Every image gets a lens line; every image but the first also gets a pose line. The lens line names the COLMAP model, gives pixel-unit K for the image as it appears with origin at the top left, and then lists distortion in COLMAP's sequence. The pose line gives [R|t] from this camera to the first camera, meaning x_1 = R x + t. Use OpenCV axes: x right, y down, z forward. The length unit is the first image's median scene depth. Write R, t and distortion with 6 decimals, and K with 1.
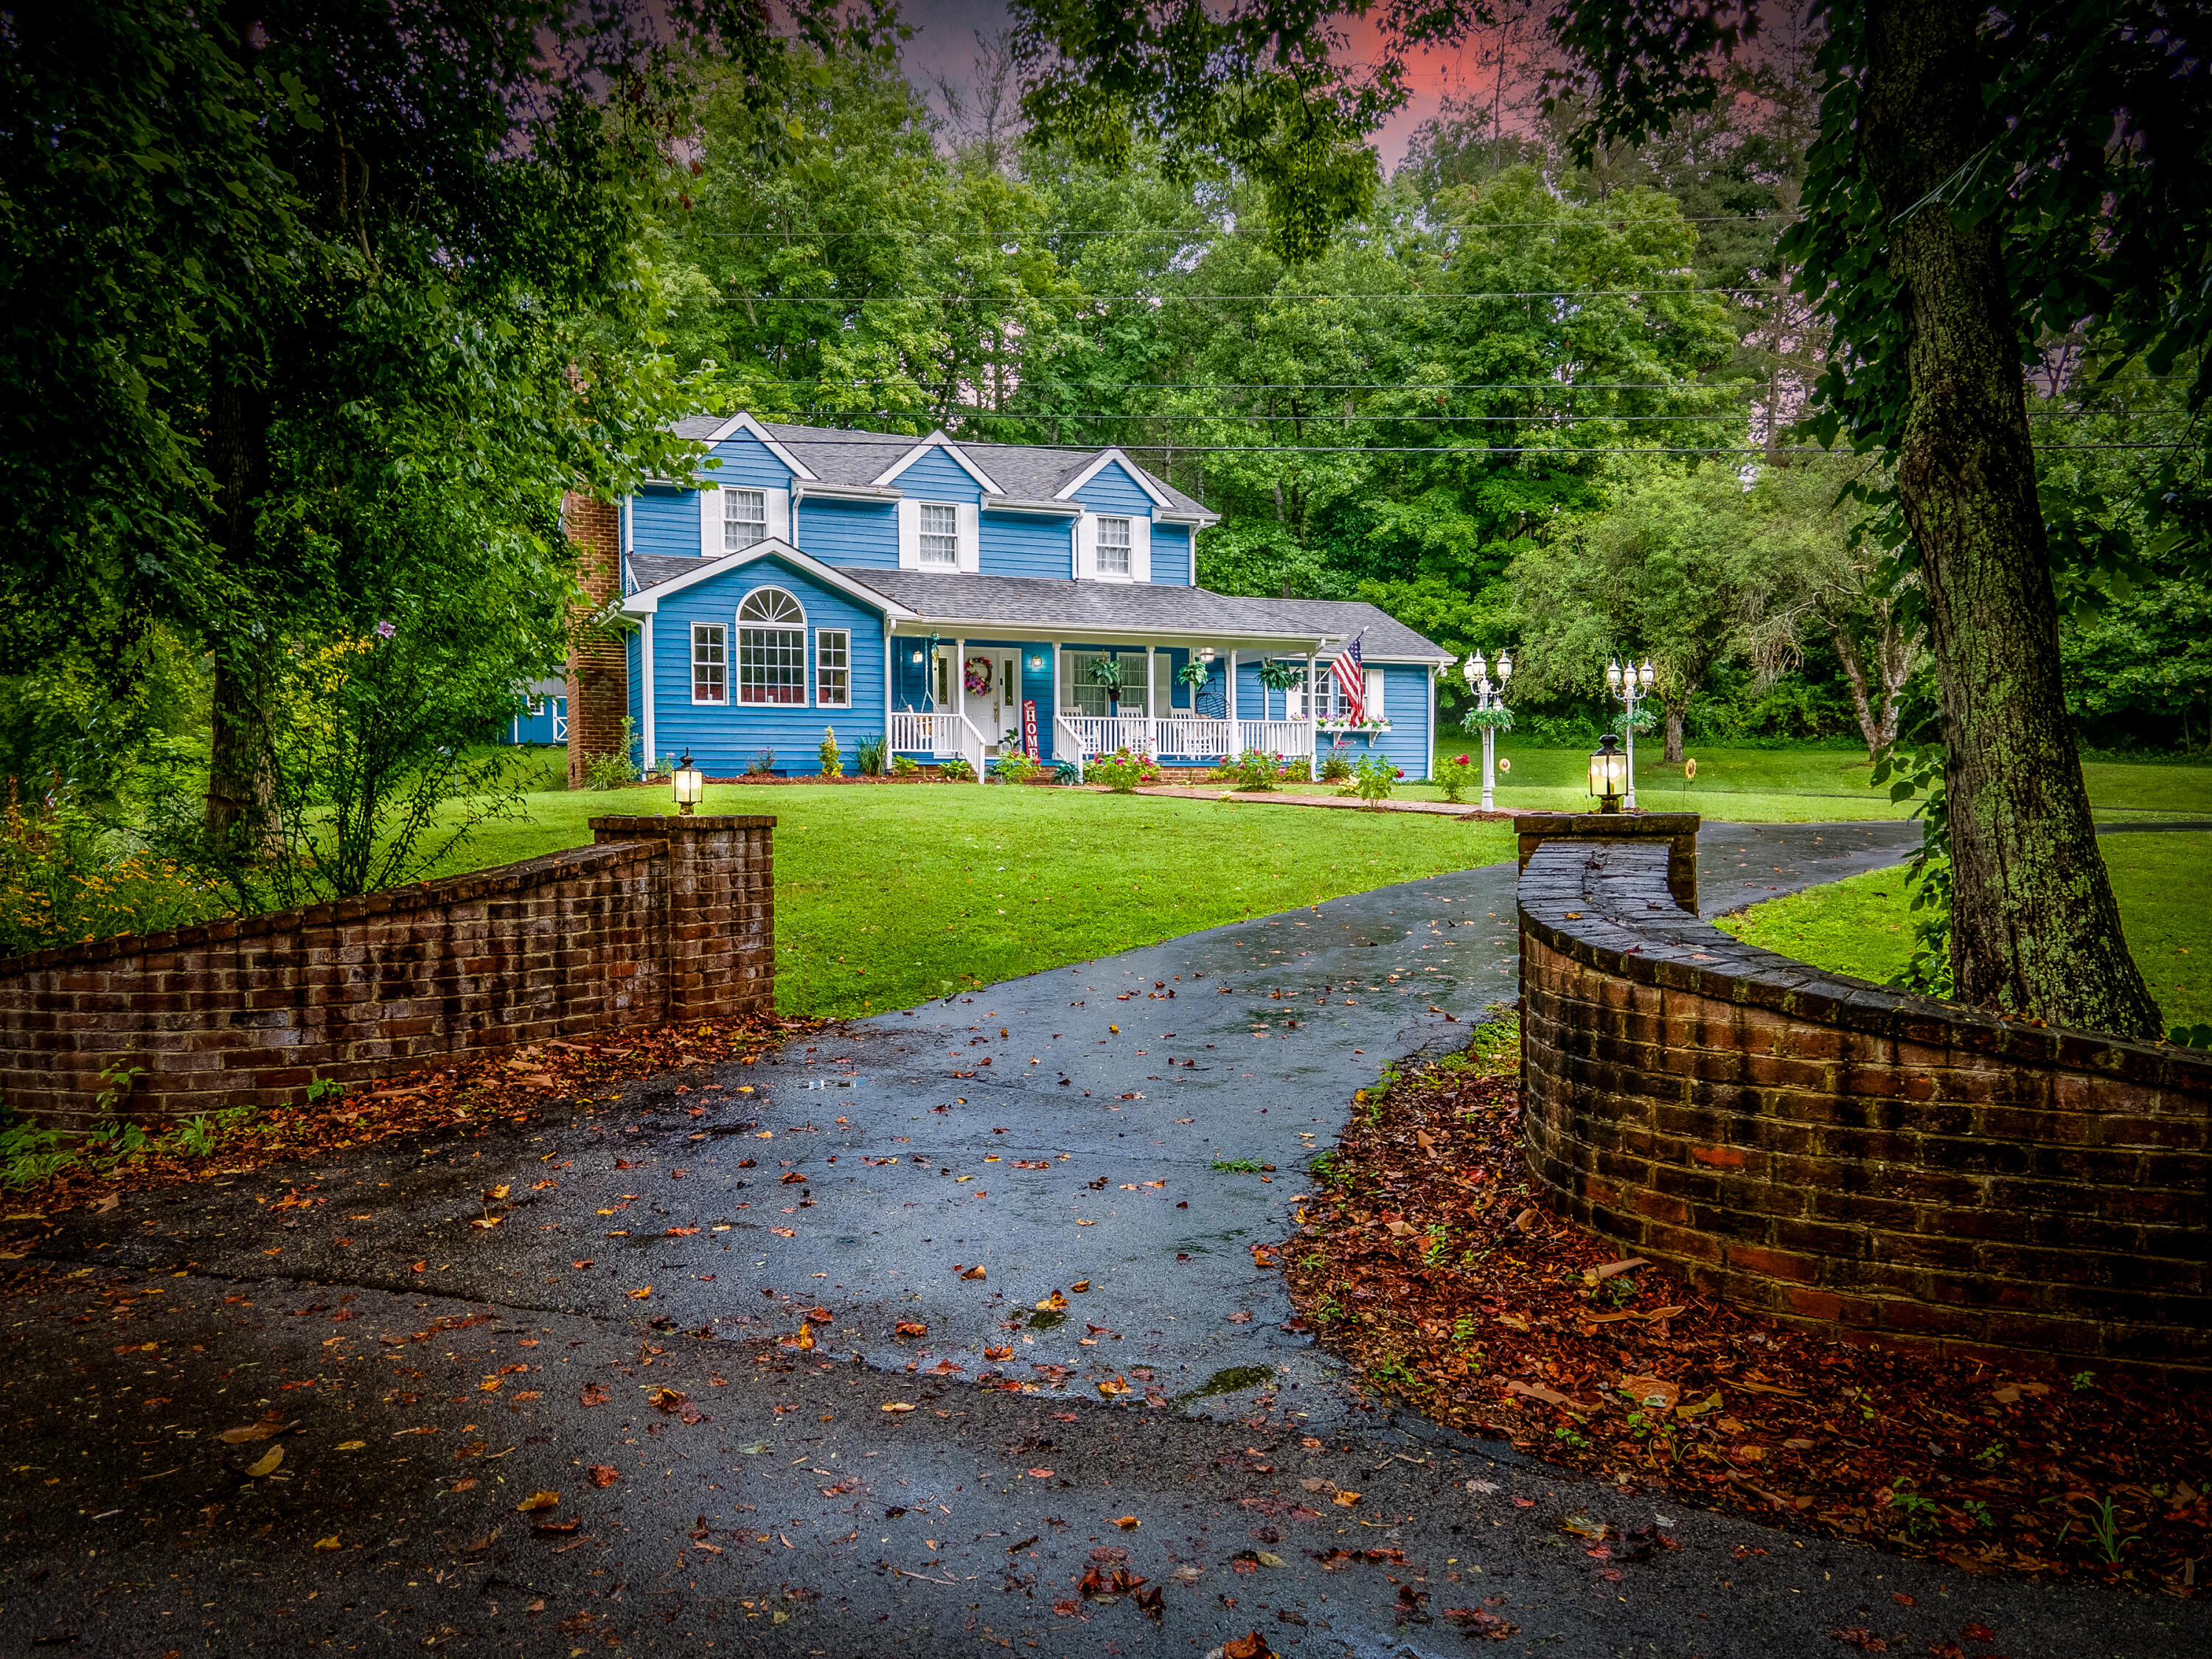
lens RADIAL K [[1560.1, 0, 1011.6], [0, 1560.1, 829.4], [0, 0, 1]] dist [0.024508, 0.000277]
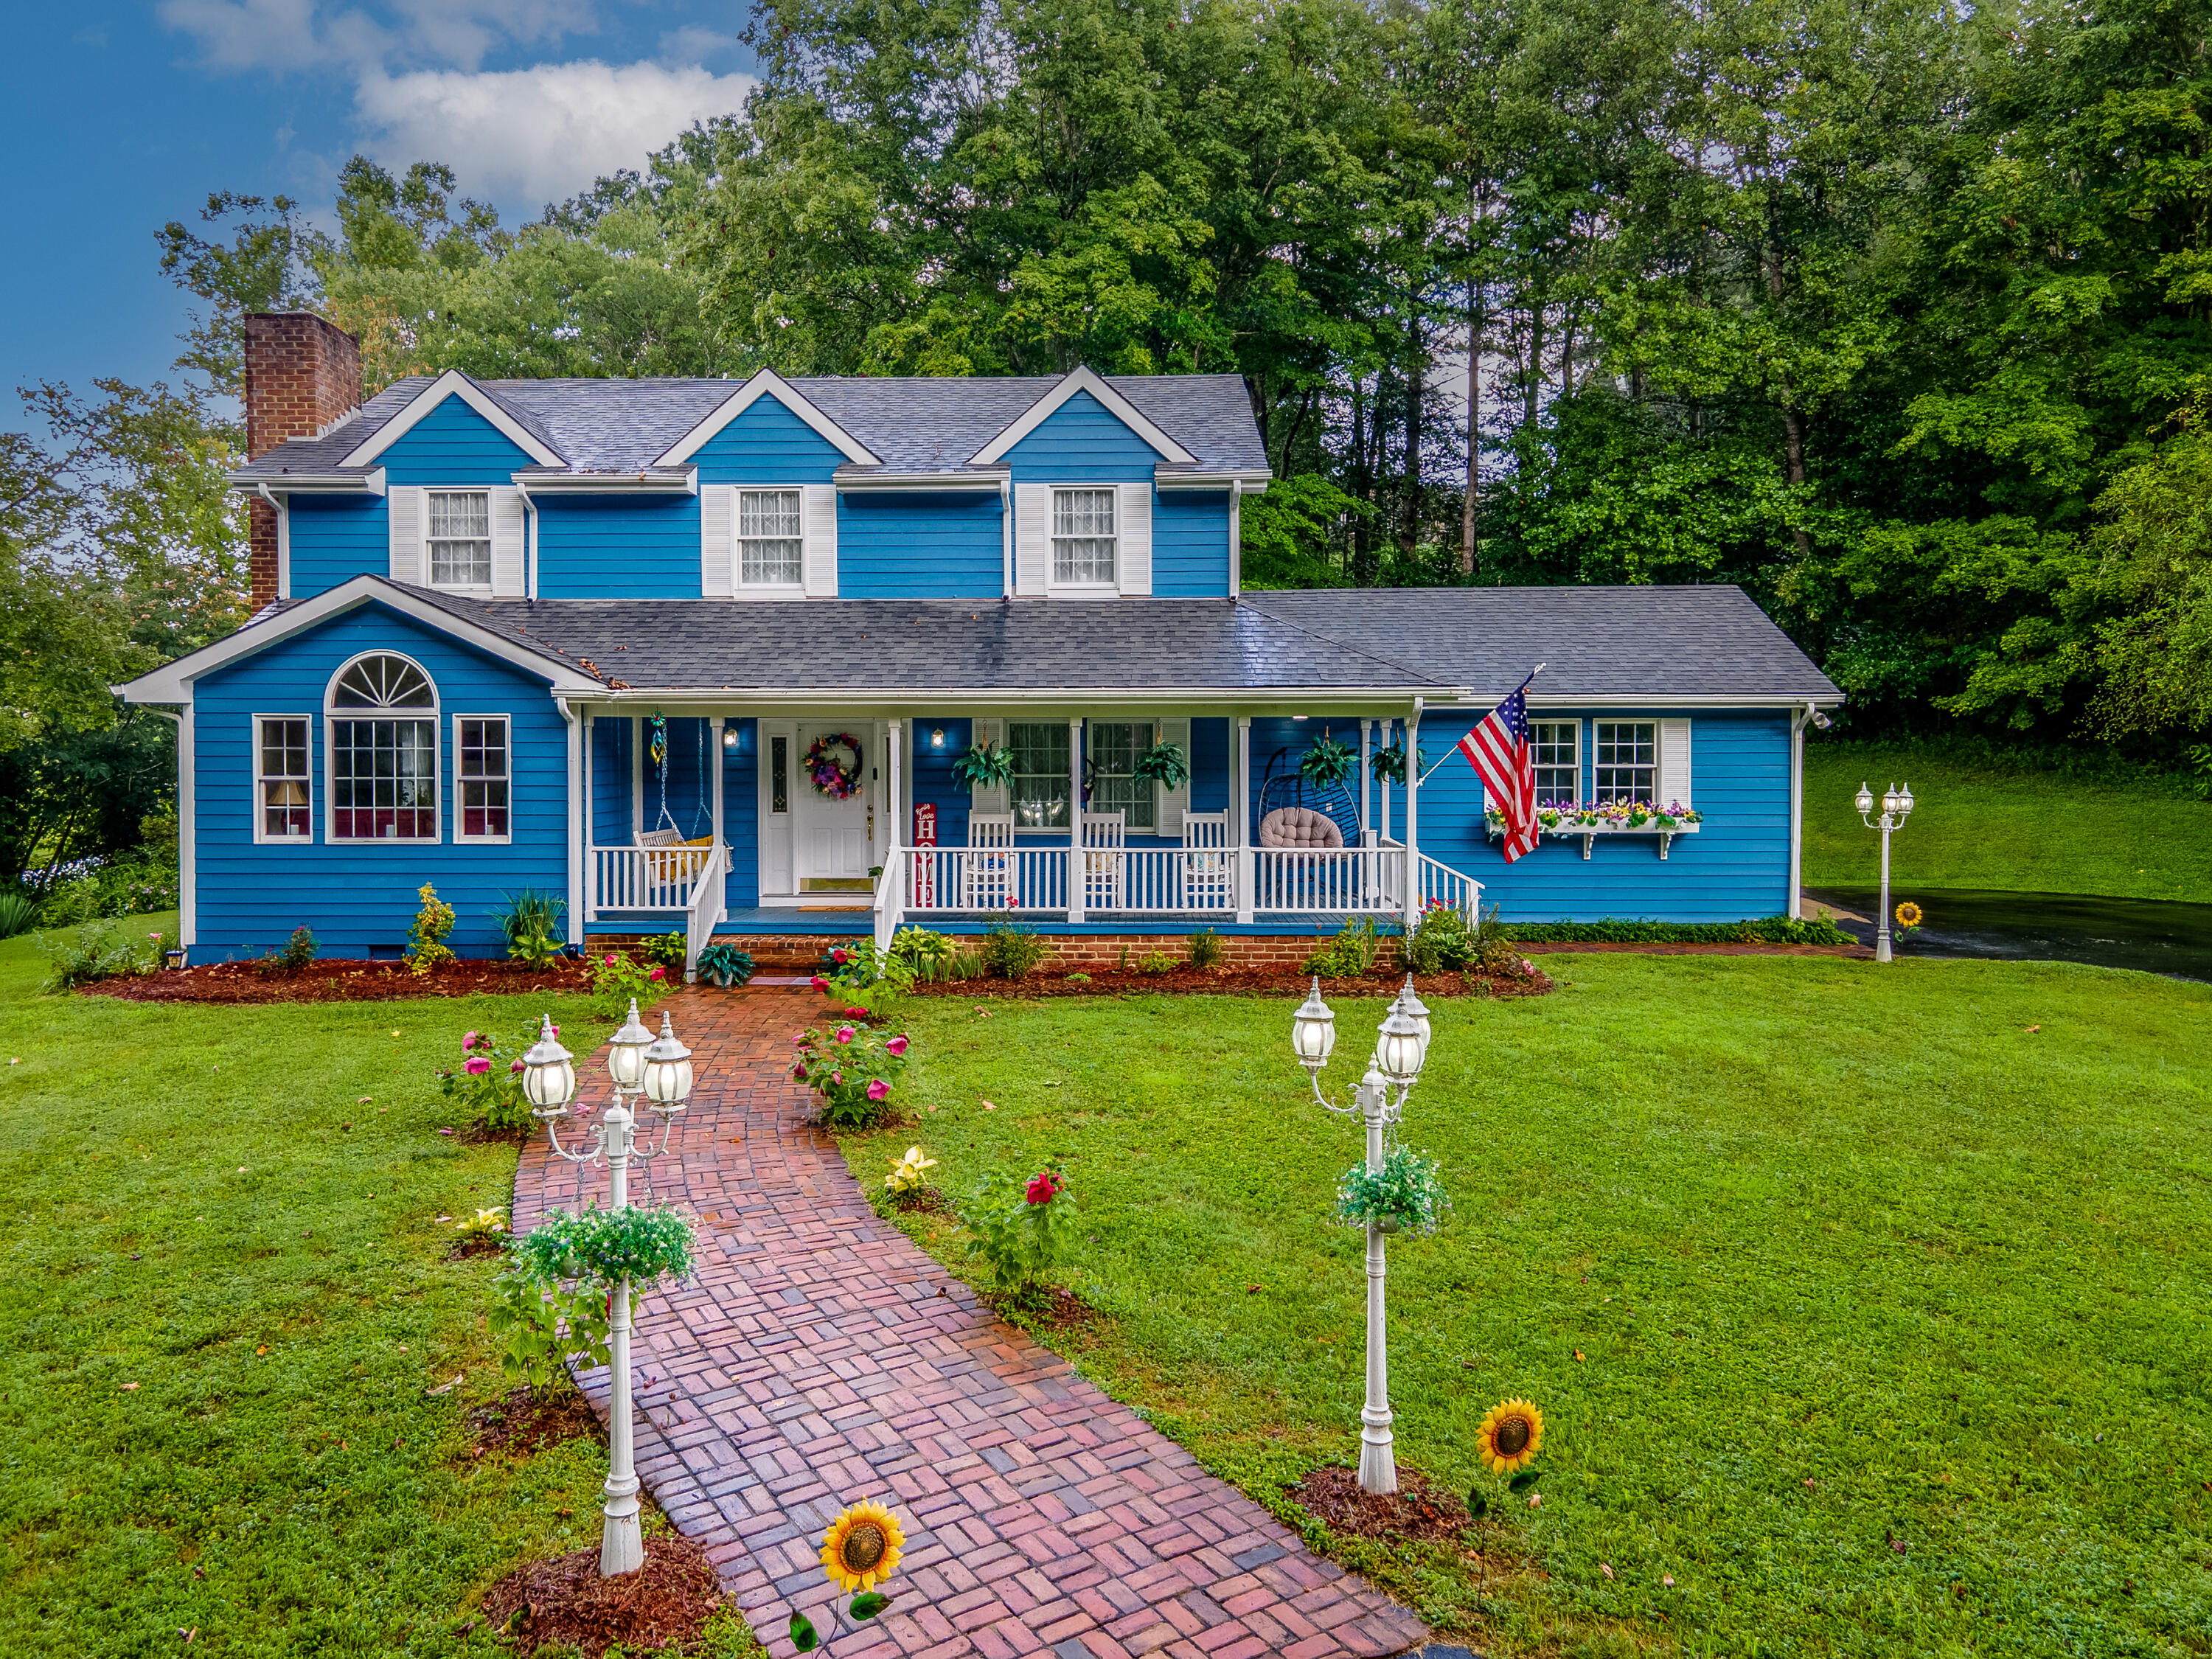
lens RADIAL K [[1581.4, 0, 1059.7], [0, 1581.4, 764.1], [0, 0, 1]] dist [0.015201, 0.001052]
pose [[0.912297, 0.006053, -0.409485, 0.313193], [-0.007460, 0.999970, -0.001840, -0.099021], [0.409461, 0.004734, 0.912315, 0.476222]]
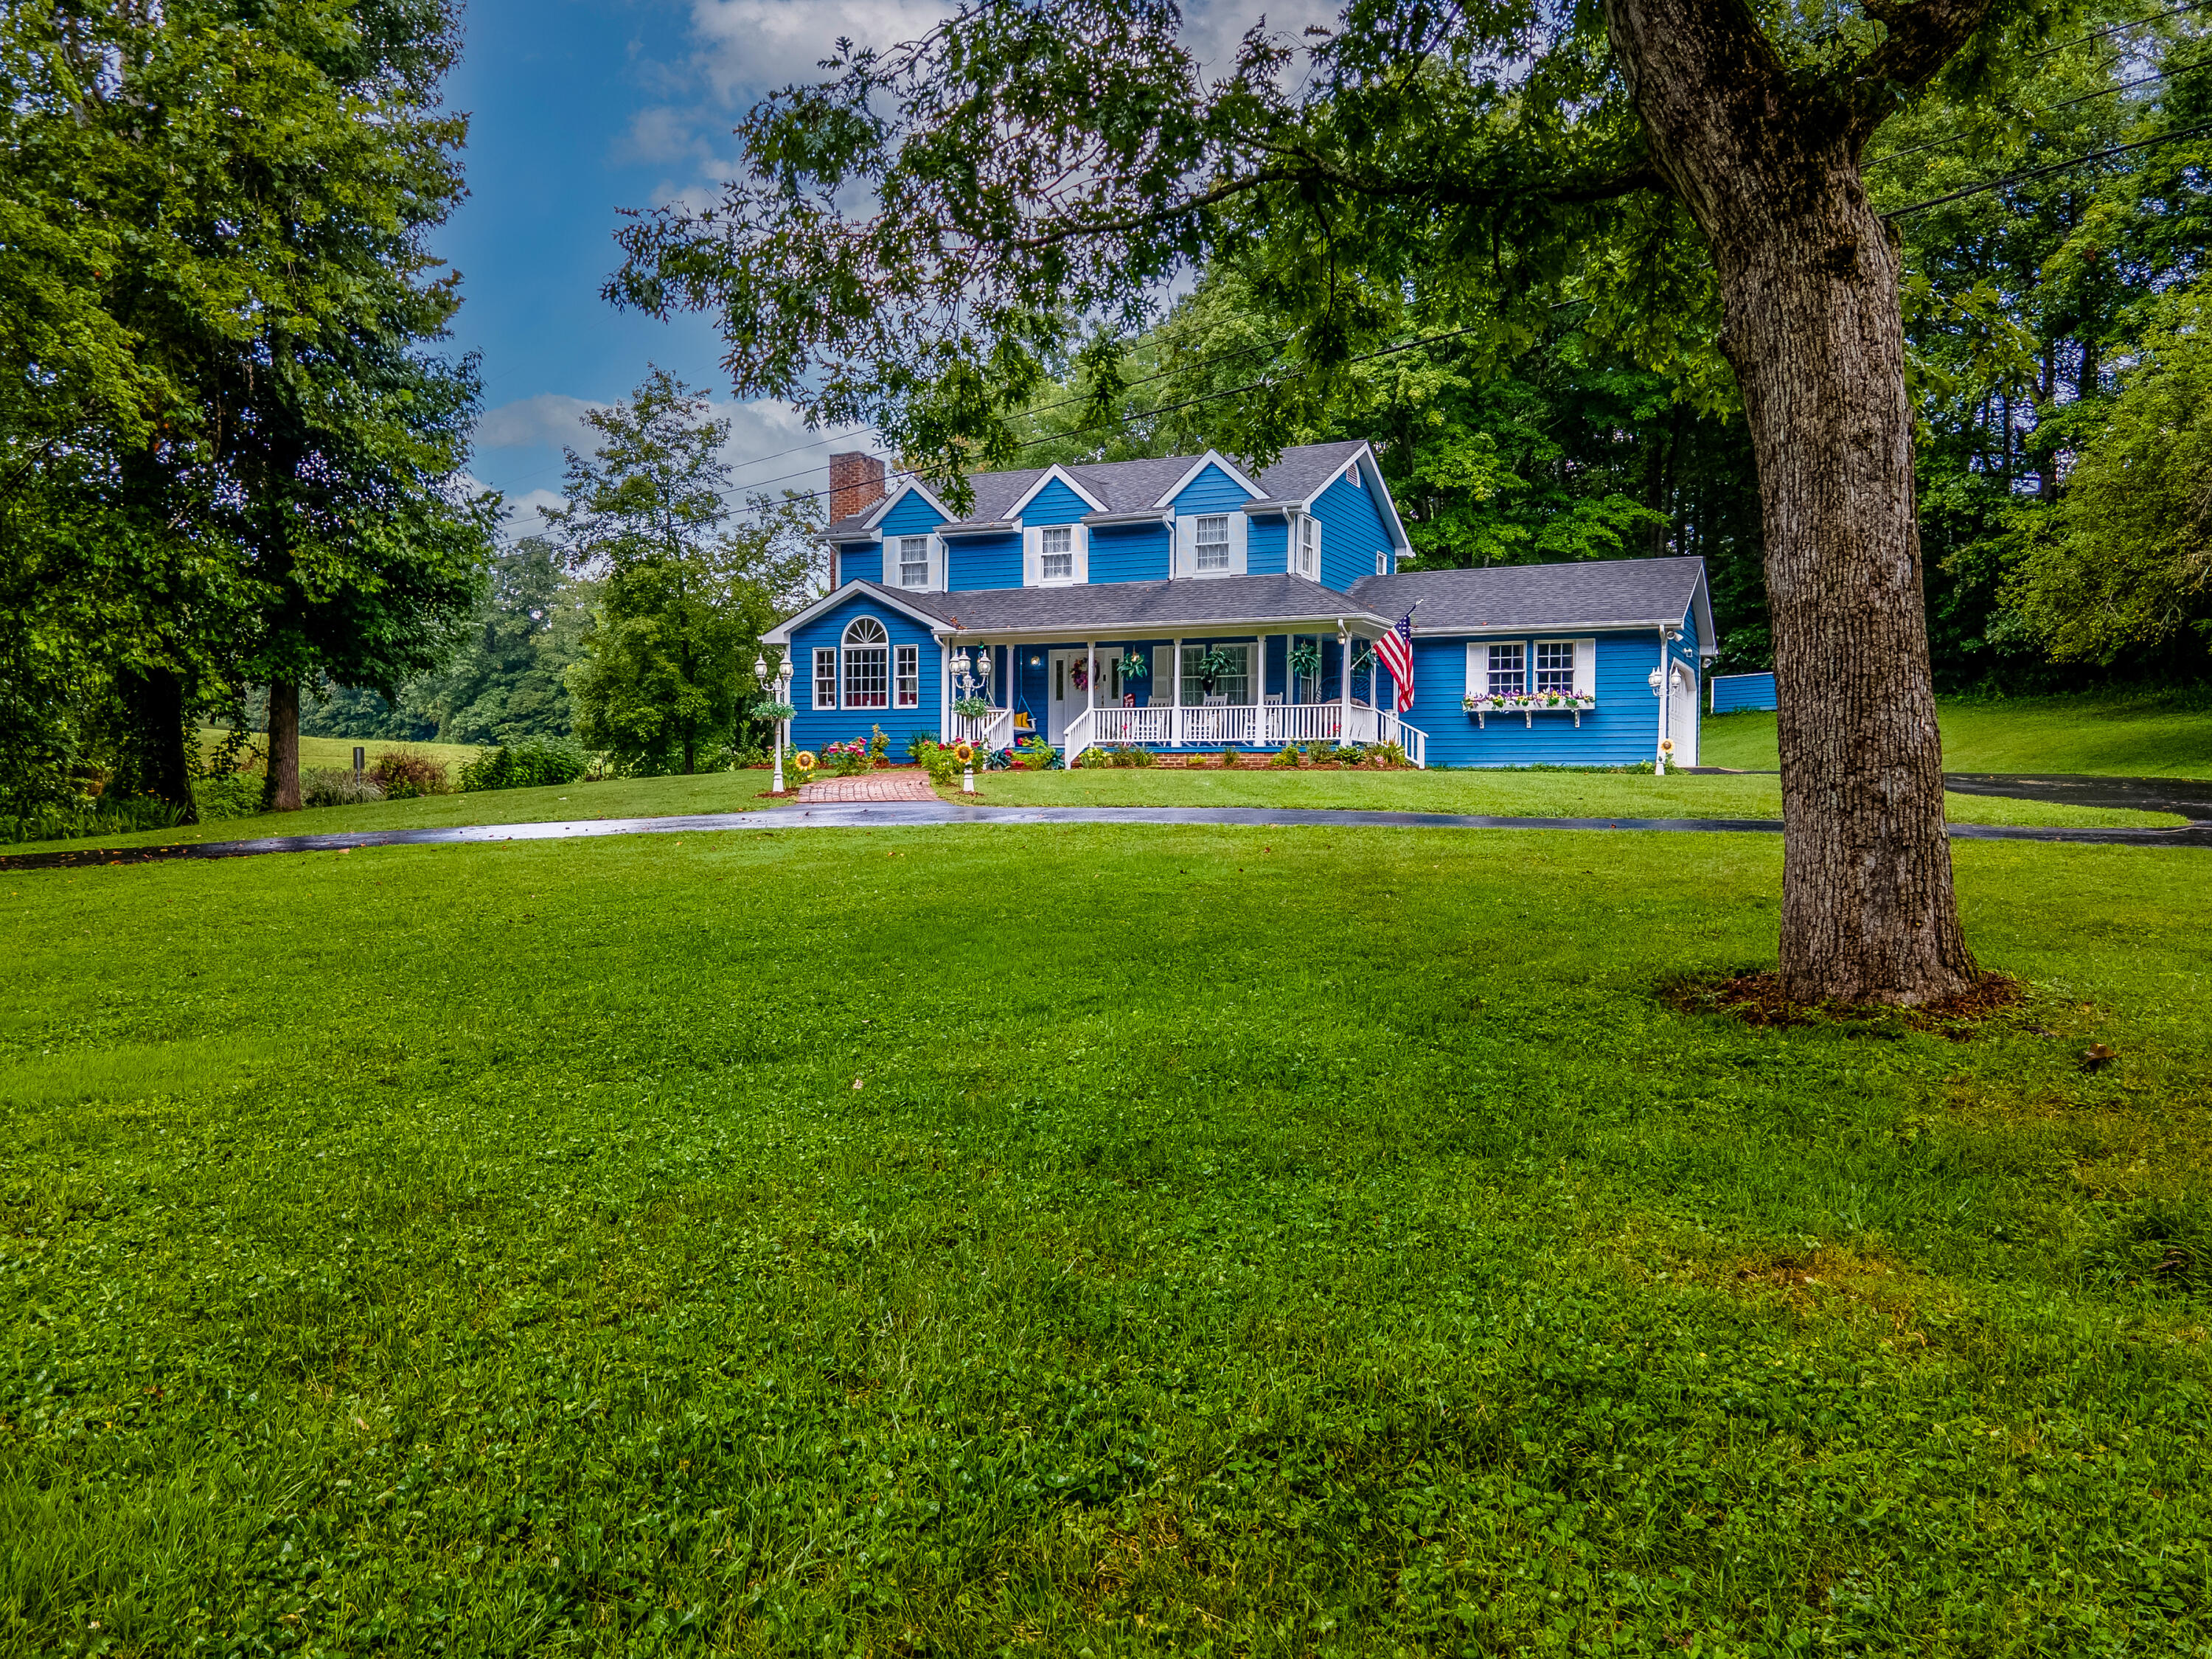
lens RADIAL K [[1523.5, 0, 1106.0], [0, 1523.5, 829.5], [0, 0, 1]] dist [0.027098, 0.001958]
pose [[0.679710, 0.028796, -0.732916, 0.812228], [-0.020645, 0.999584, 0.020127, -0.007502], [0.733191, 0.001450, 0.680021, 0.256960]]
